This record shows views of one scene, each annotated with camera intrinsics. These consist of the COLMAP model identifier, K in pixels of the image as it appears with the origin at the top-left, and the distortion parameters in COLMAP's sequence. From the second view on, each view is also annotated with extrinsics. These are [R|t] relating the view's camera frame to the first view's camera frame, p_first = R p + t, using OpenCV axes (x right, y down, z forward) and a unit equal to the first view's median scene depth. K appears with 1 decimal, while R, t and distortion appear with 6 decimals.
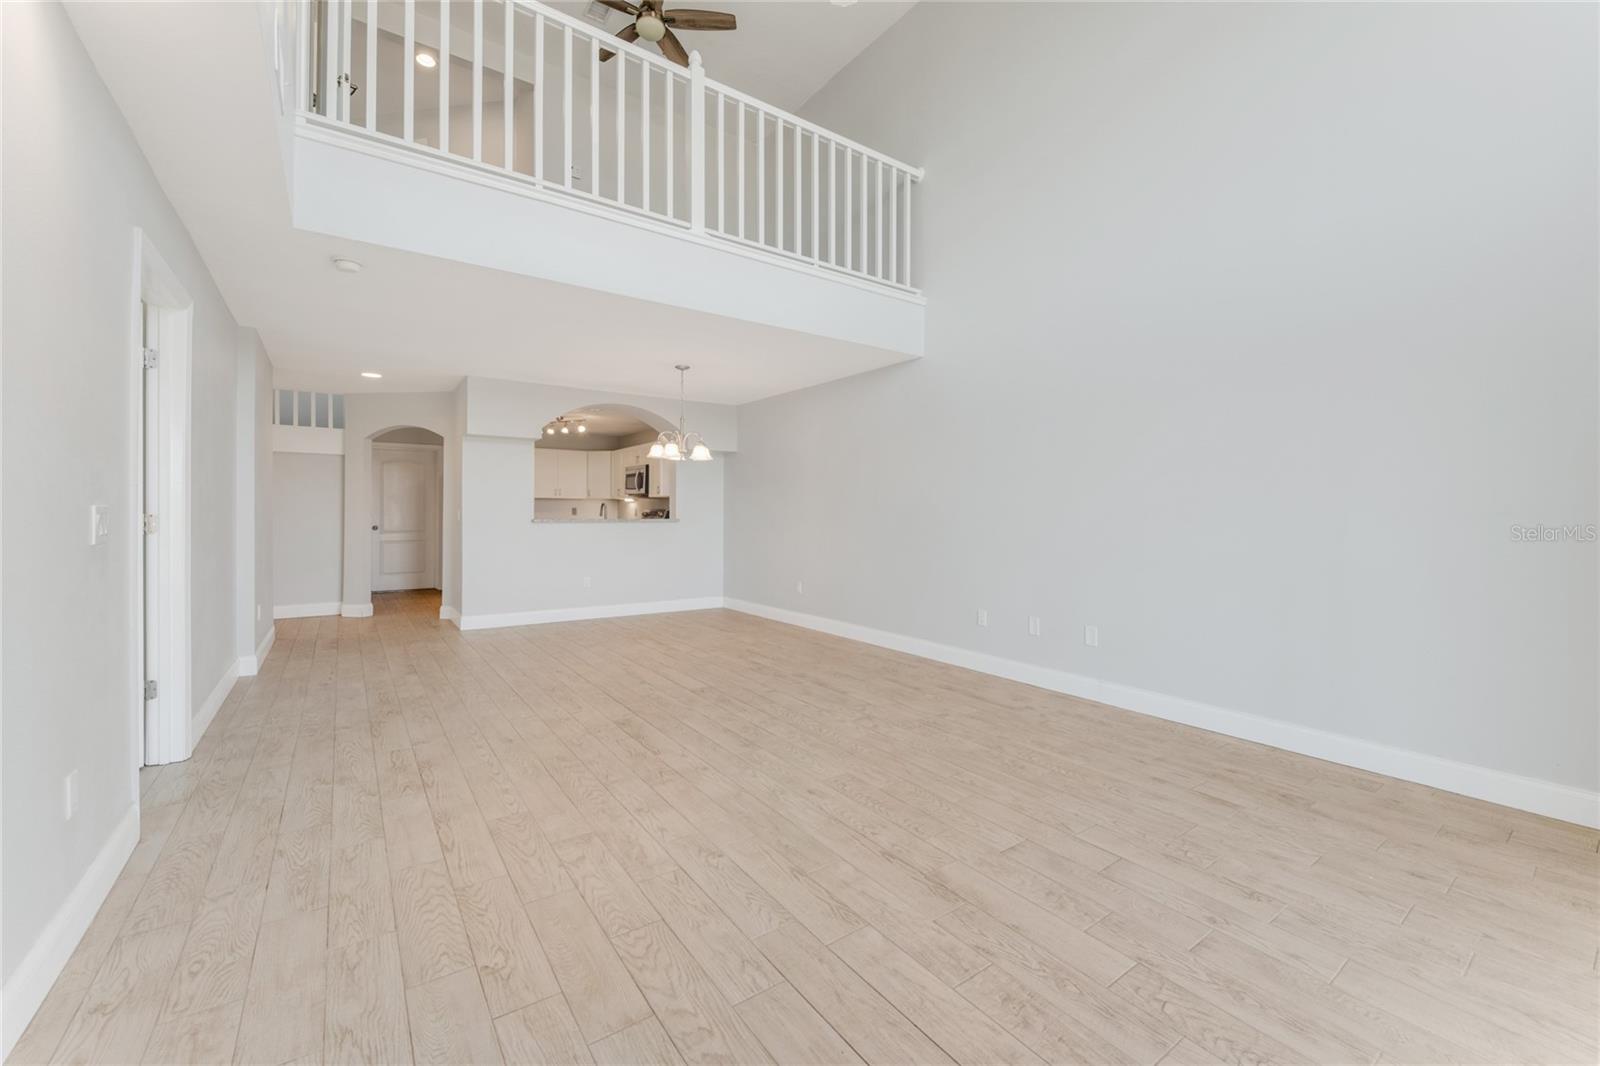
lens RADIAL K [[638.7, 0, 792.9], [0, 638.7, 521.8], [0, 0, 1]] dist [-0.008075, -0.000485]
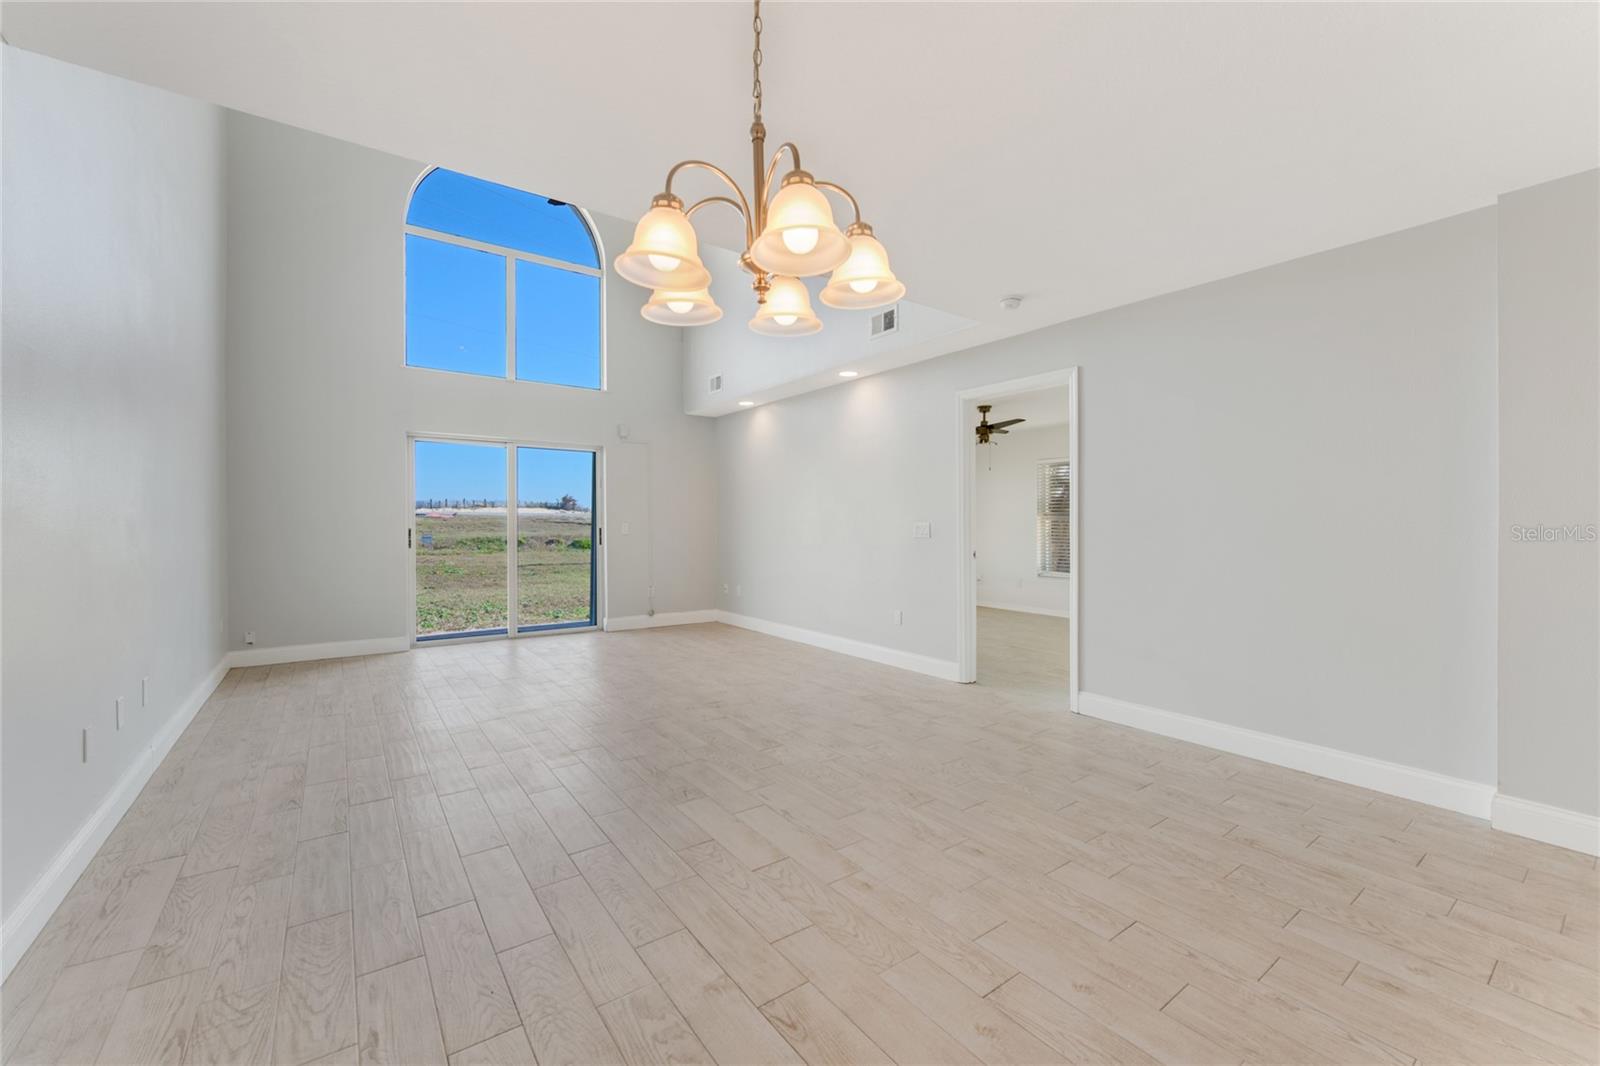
lens RADIAL K [[638.7, 0, 792.9], [0, 638.7, 521.8], [0, 0, 1]] dist [-0.008075, -0.000485]
pose [[-0.999875, -0.007088, -0.014148, -0.350725], [-0.007226, 0.999927, 0.009683, -0.033256], [0.014078, 0.009785, -0.999853, 2.405148]]
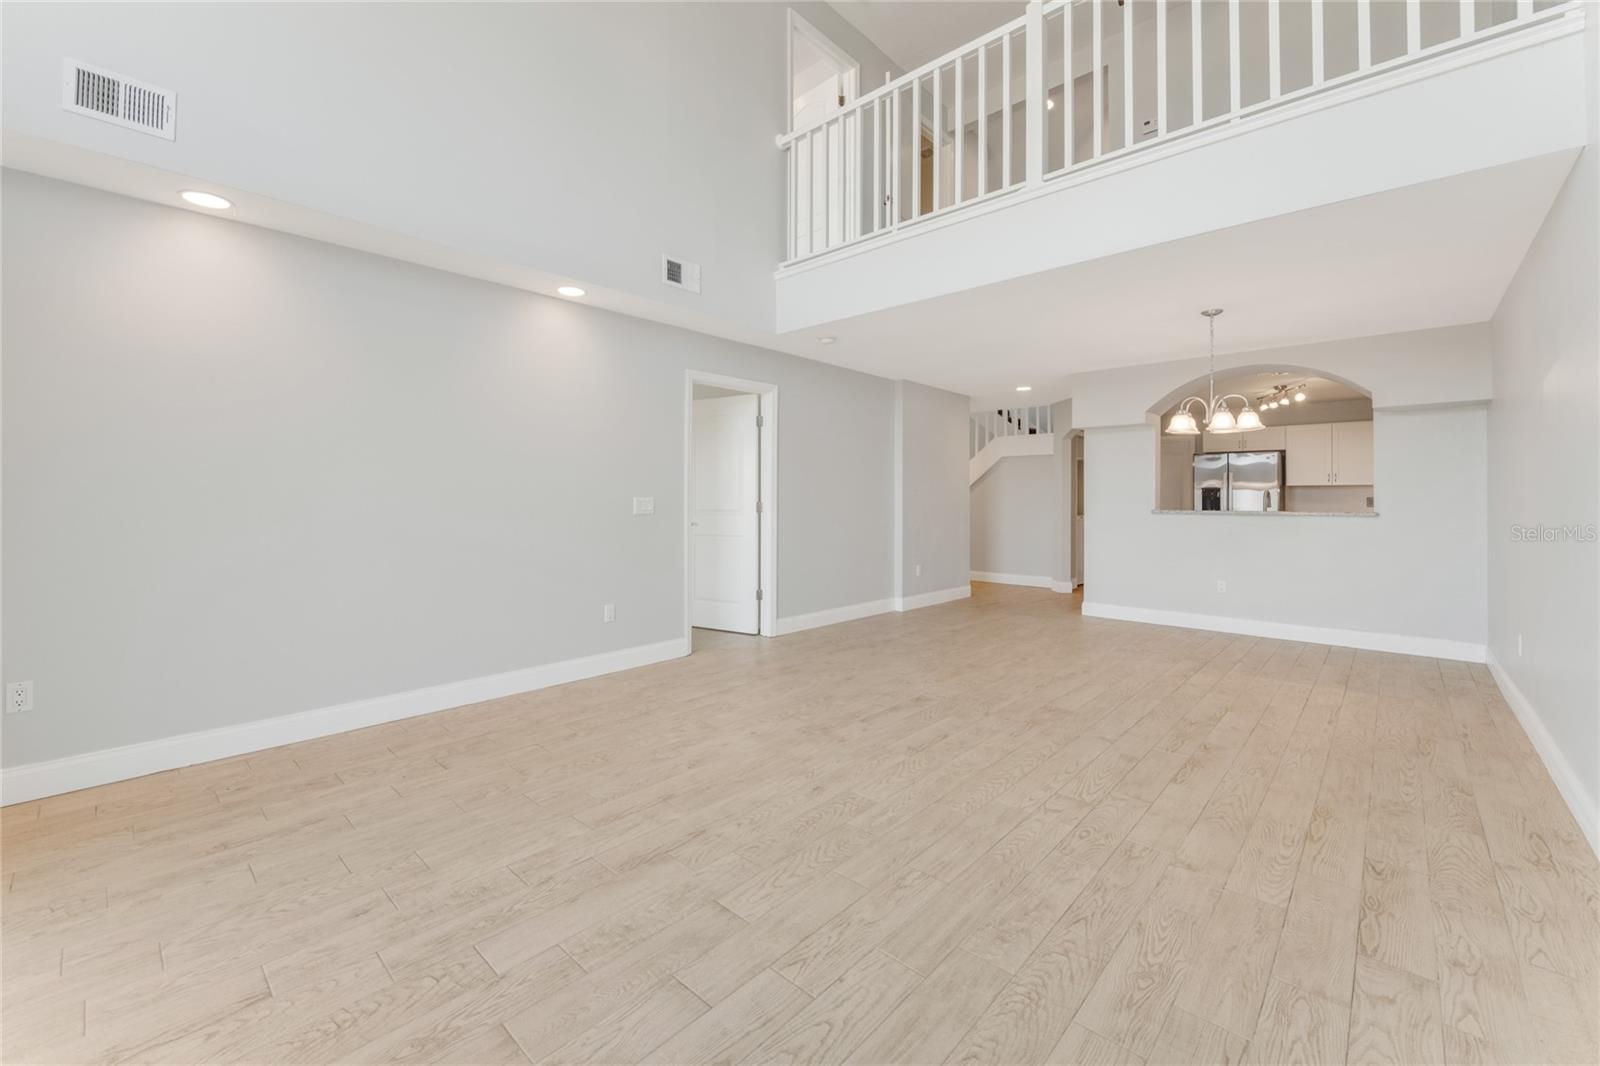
lens RADIAL K [[646.2, 0, 809.7], [0, 646.2, 496.4], [0, 0, 1]] dist [-0.006270, -0.000365]
pose [[0.222038, -0.009951, -0.974987, 0.912458], [-0.016781, 0.999761, -0.014025, -0.005576], [0.974894, 0.019475, 0.221818, 0.705785]]
